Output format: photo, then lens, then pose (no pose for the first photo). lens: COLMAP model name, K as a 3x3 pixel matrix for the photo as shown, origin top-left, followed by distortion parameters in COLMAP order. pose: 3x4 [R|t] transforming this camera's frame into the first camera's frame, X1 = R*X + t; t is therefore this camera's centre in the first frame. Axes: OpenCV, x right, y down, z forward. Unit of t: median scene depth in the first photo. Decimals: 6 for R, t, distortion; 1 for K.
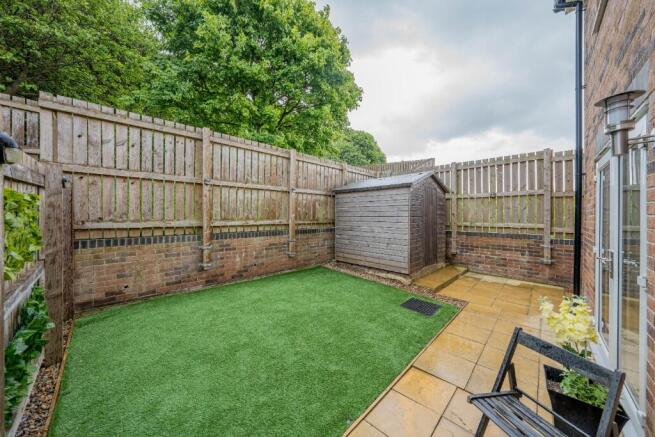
lens RADIAL K [[226.9, 0, 327.2], [0, 226.9, 215.0], [0, 0, 1]] dist [-0.007220, 0.000164]
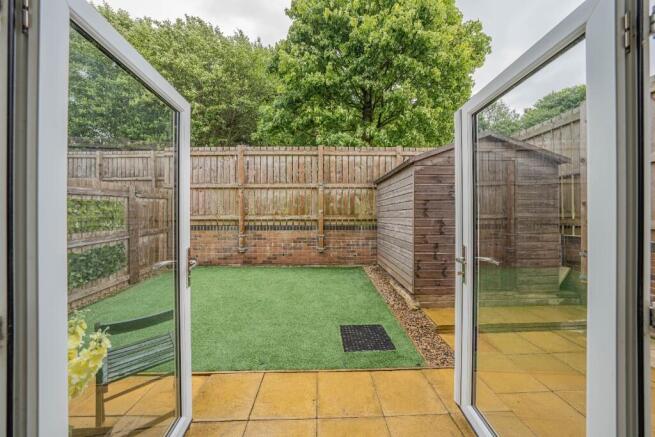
lens RADIAL K [[226.9, 0, 327.2], [0, 226.9, 215.0], [0, 0, 1]] dist [-0.007220, 0.000164]
pose [[0.725400, -0.004659, -0.688312, 0.616115], [0.005618, 0.999984, -0.000849, 0.022249], [0.688305, -0.003251, 0.725414, 0.320186]]
